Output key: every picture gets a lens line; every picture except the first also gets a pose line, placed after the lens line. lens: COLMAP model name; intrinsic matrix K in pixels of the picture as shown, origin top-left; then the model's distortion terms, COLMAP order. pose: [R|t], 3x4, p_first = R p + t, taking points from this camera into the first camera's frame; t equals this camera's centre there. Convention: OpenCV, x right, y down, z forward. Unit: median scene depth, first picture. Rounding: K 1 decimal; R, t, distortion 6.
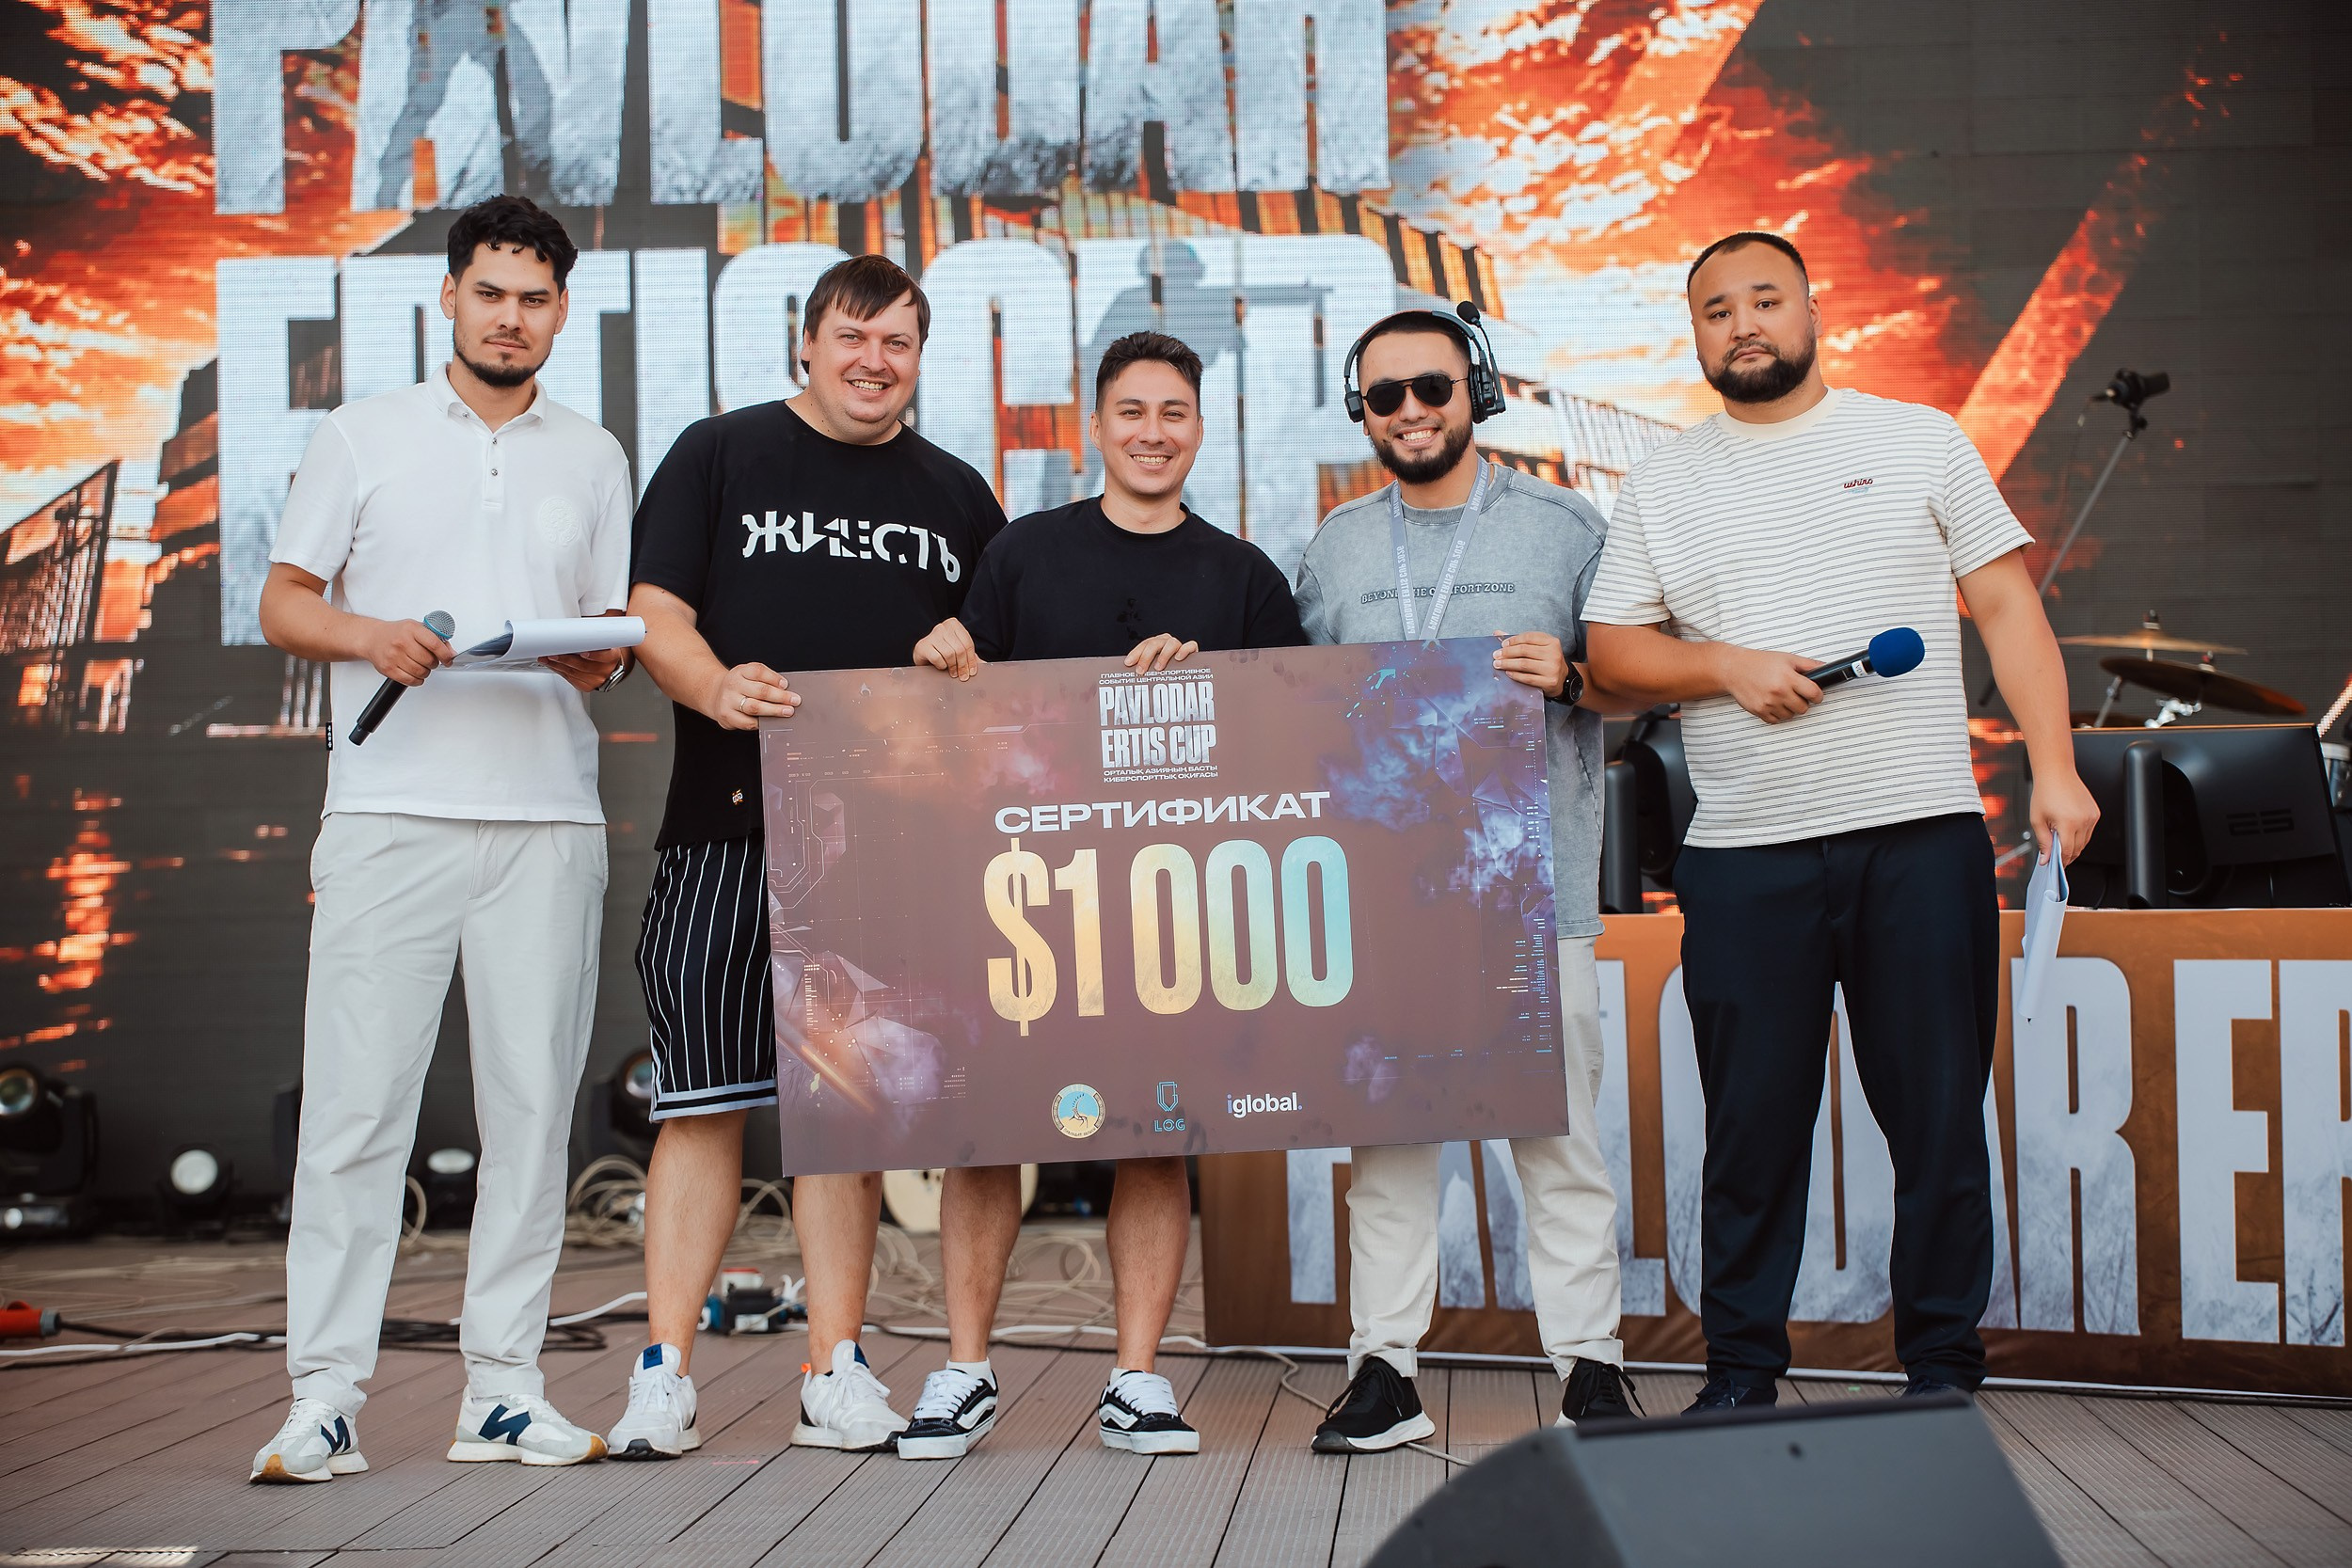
lens RADIAL K [[6970.3, 0, 1178.1], [0, 6970.3, 649.3], [0, 0, 1]] dist [0.093781, 2.471053]
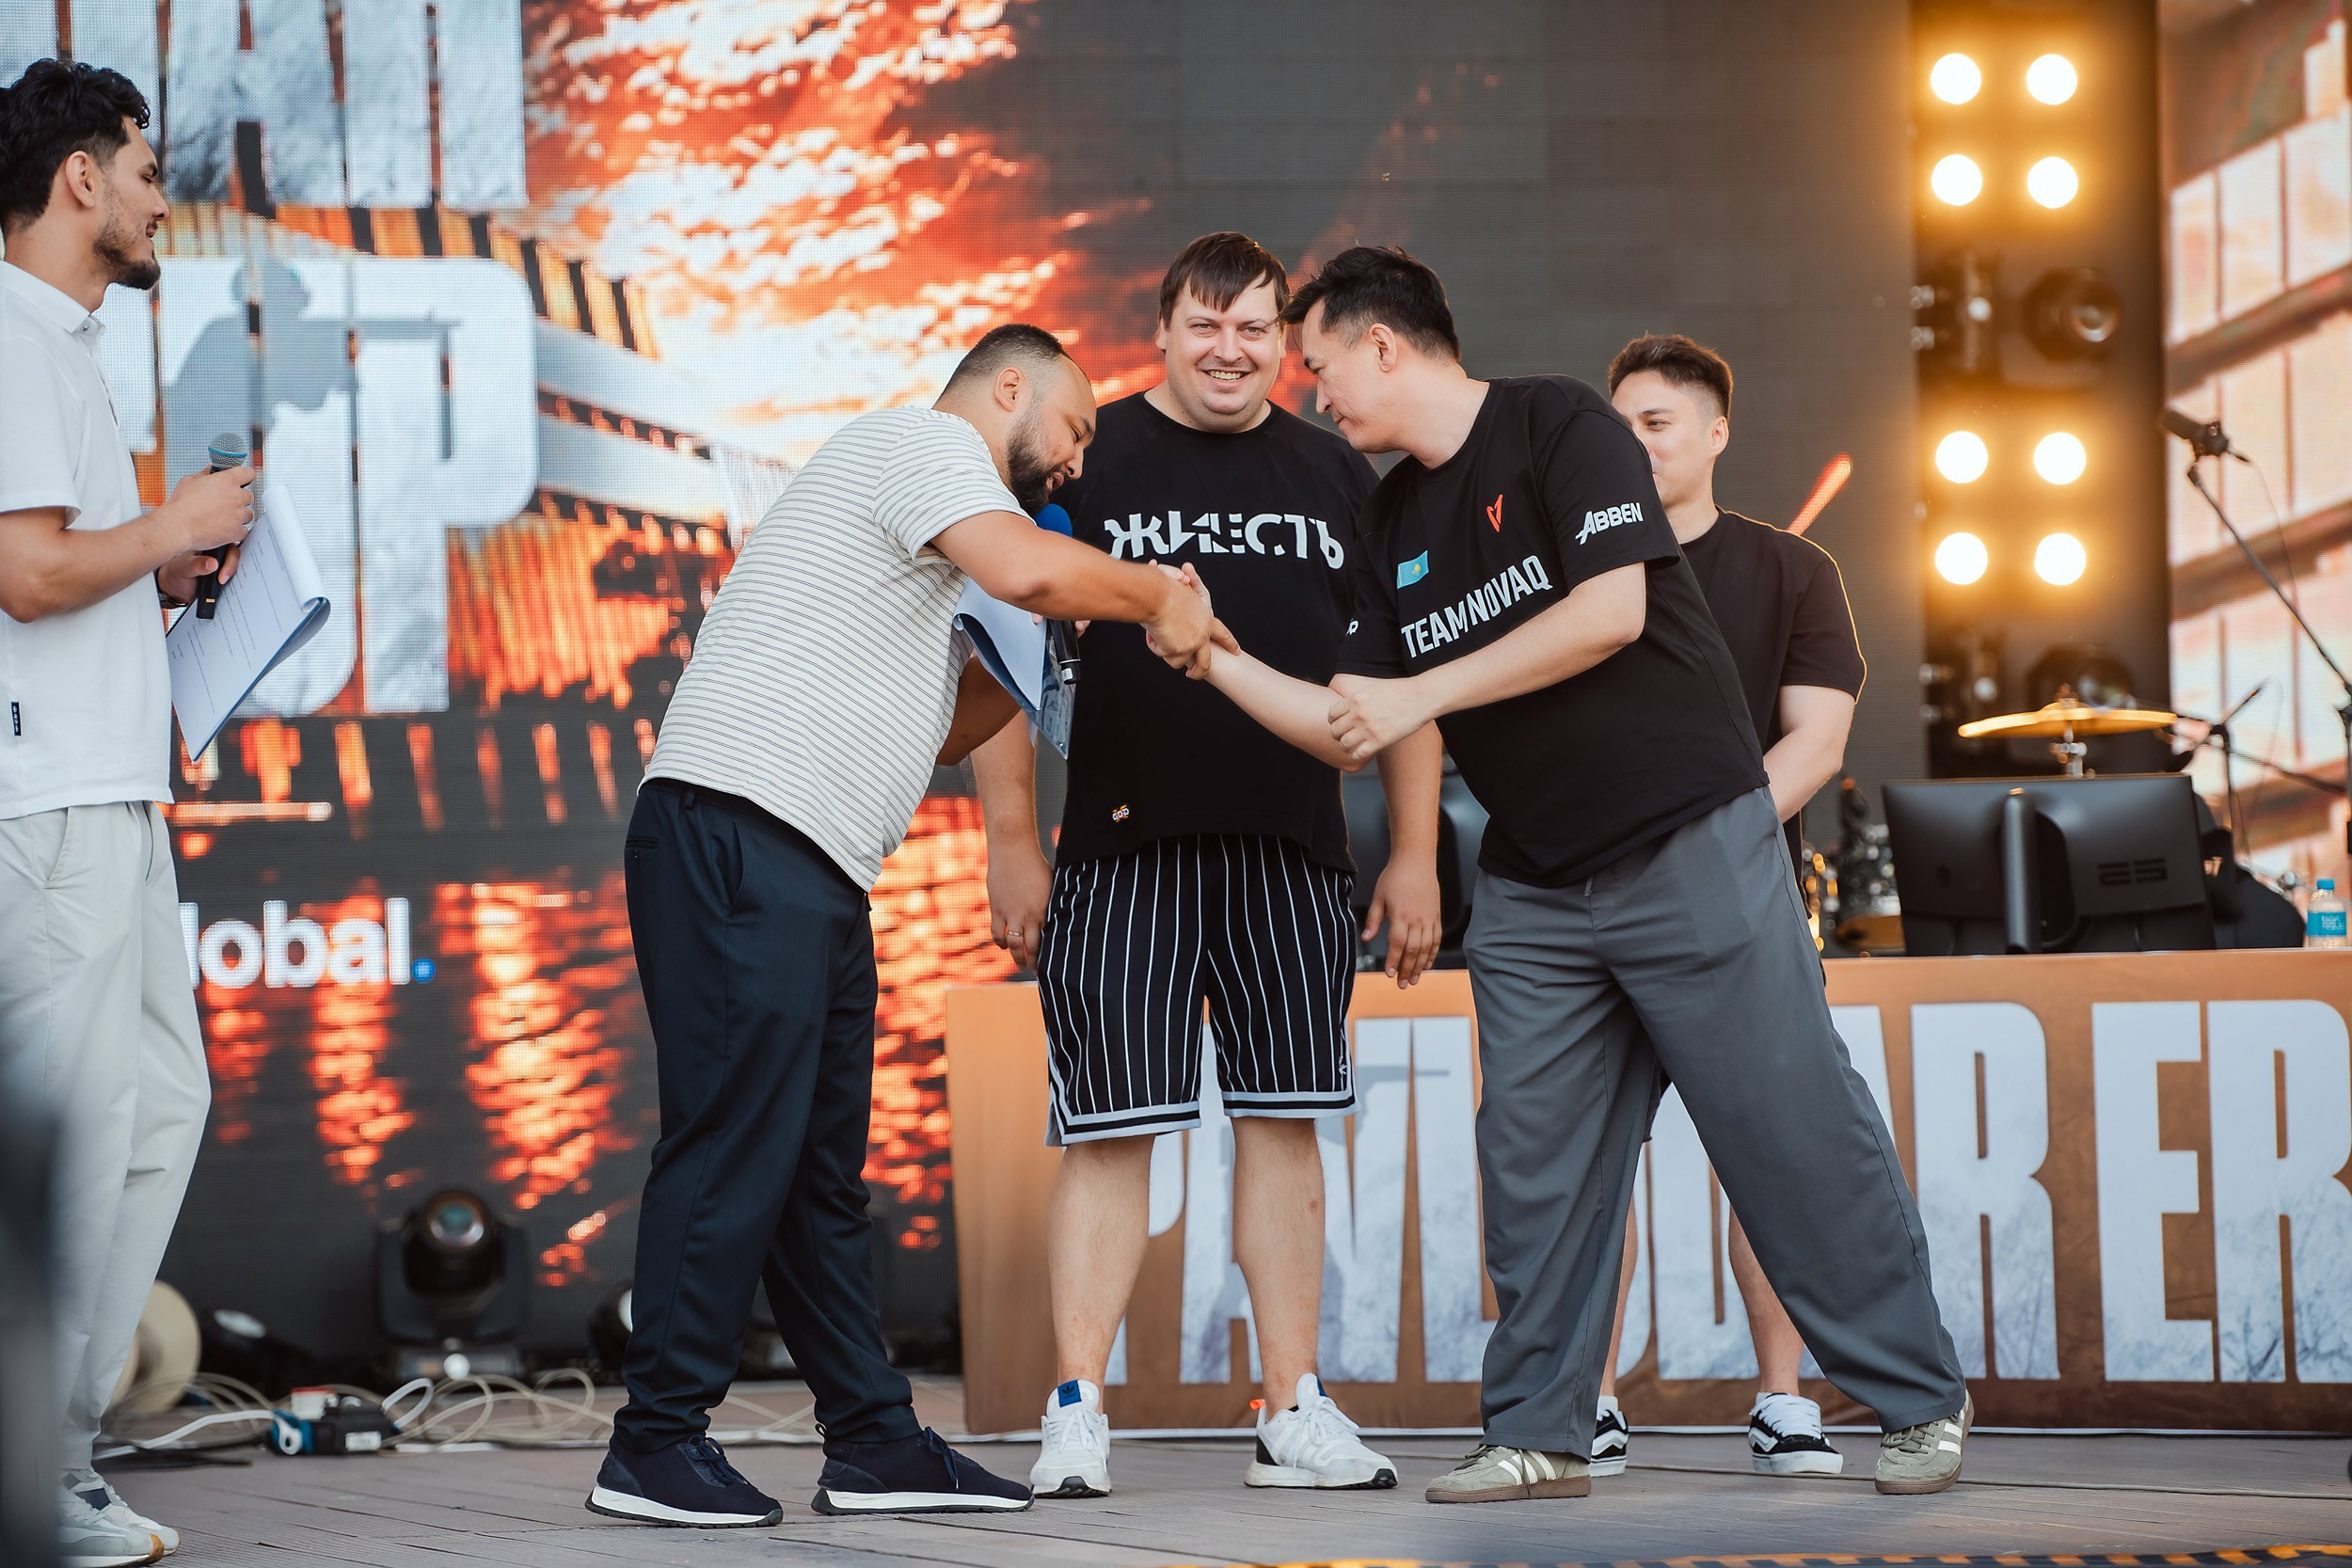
lens RADIAL K [[9997.6, 0, 1187.6], [0, 9997.6, 696.4], [0, 0, 1]] dist [0.591840, 15.807975]
pose [[0.964070, 0.006309, 0.265574, -0.220279], [-0.002021, 0.999863, -0.016418, 0.014566], [-0.265641, 0.015291, 0.963951, -0.216529]]
